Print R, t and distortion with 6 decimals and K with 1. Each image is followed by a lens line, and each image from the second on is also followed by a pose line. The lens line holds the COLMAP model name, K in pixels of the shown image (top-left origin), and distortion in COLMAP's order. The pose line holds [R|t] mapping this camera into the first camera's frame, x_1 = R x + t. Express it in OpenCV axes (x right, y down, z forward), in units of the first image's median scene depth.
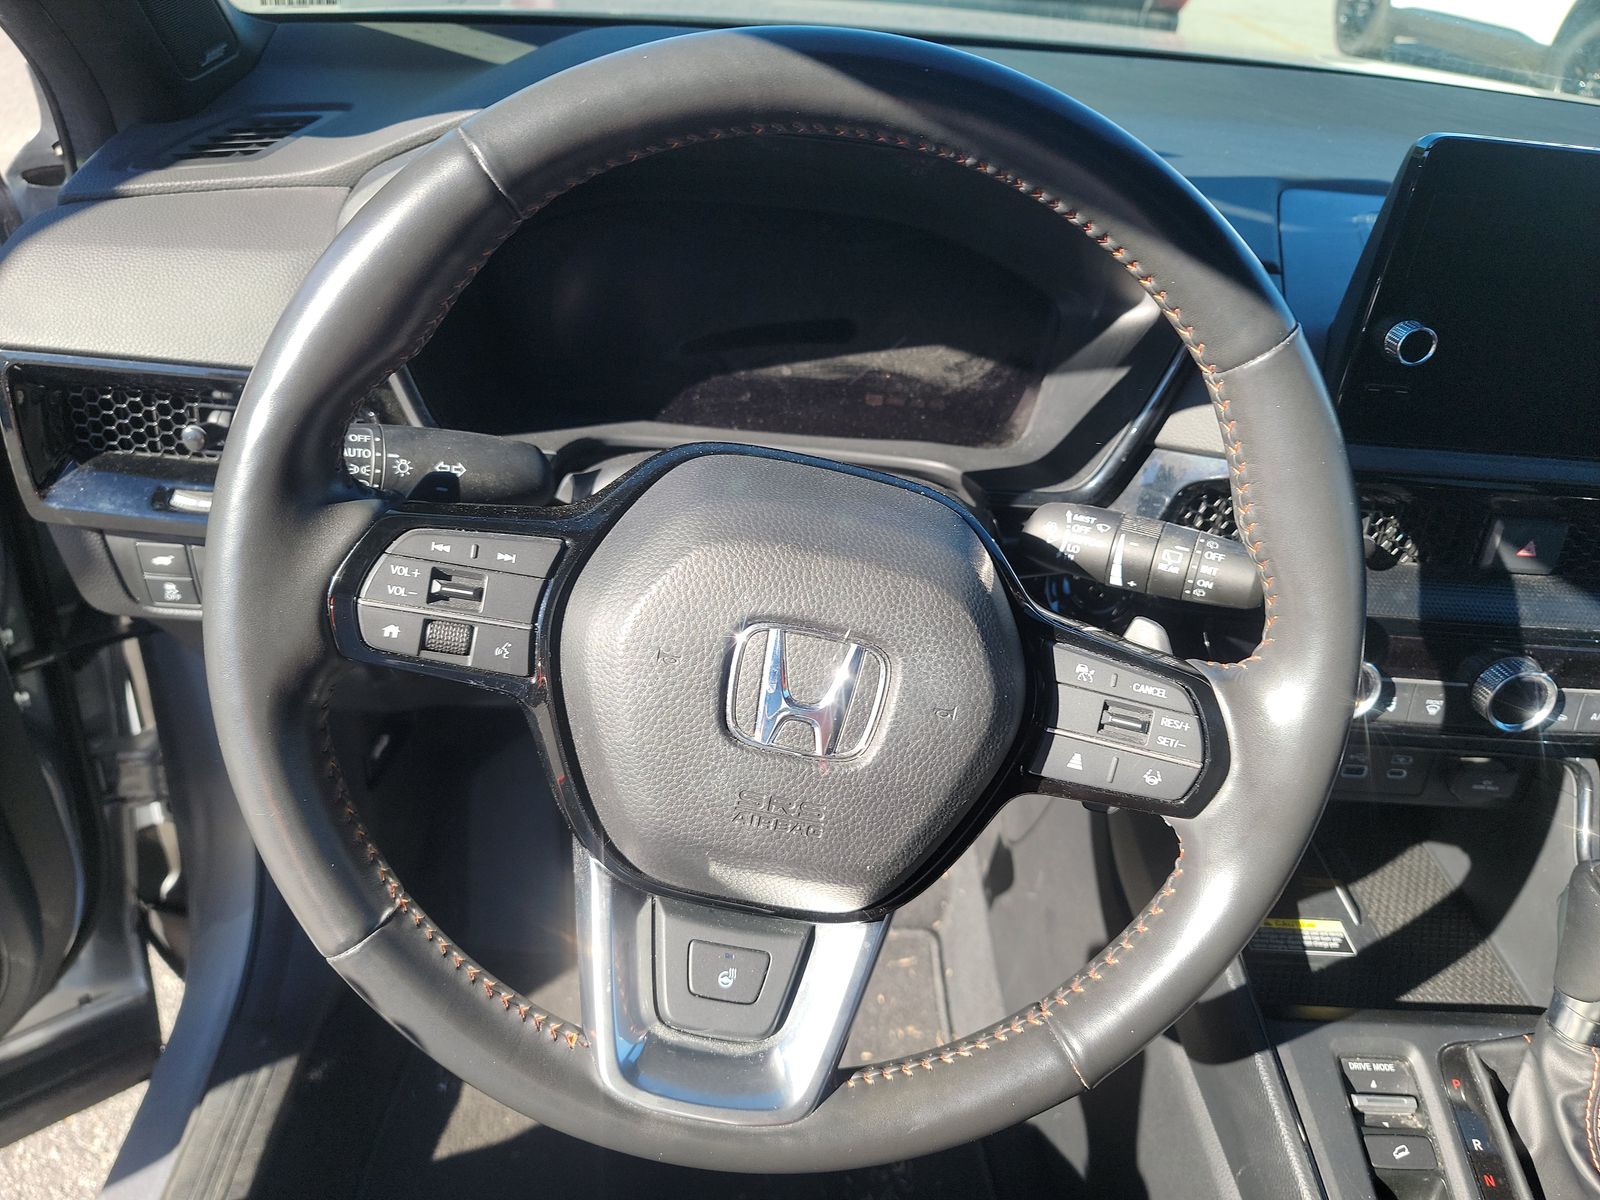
lens RADIAL K [[1099.6, 0, 792.7], [0, 1099.6, 612.2], [0, 0, 1]] dist [0.030788, -0.011537]
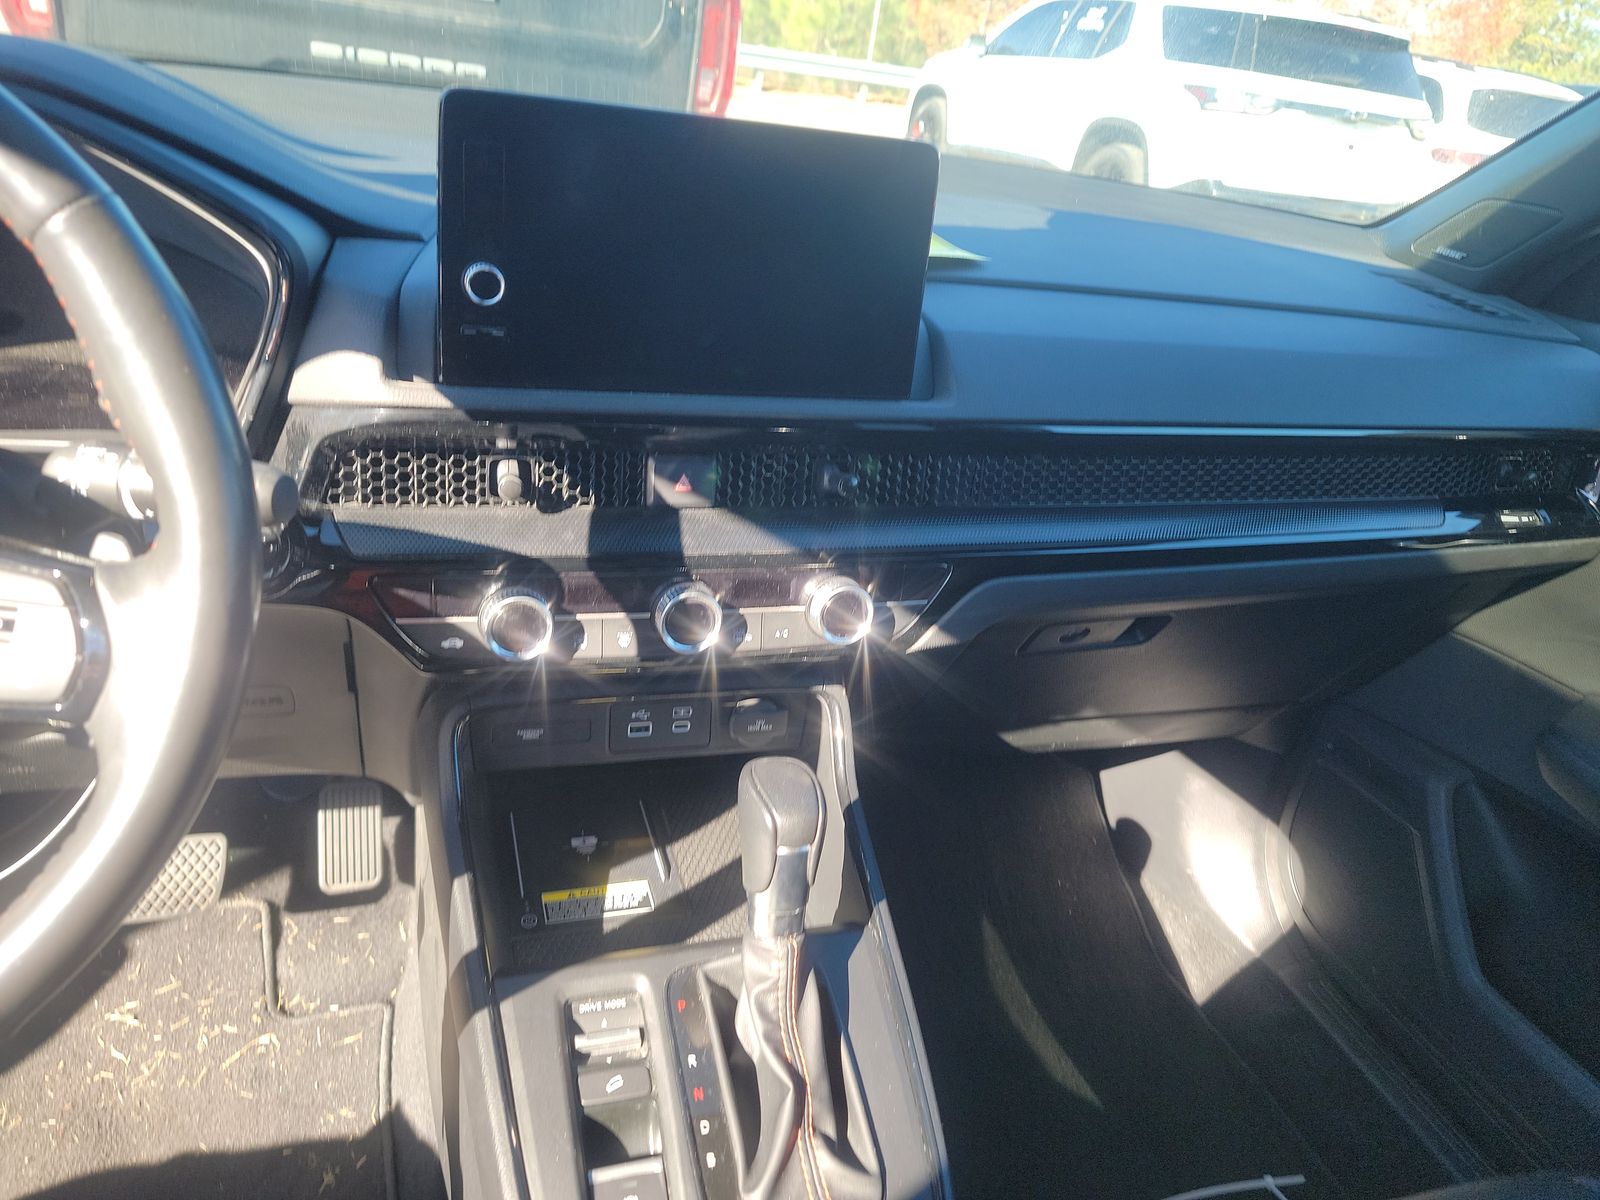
lens RADIAL K [[1099.6, 0, 797.5], [0, 1099.6, 593.3], [0, 0, 1]] dist [0.030788, -0.011537]
pose [[0.963289, -0.096218, 0.250631, 0.484608], [0.125558, 0.986641, -0.103801, 0.171819], [-0.237295, 0.131459, 0.962502, -0.043537]]
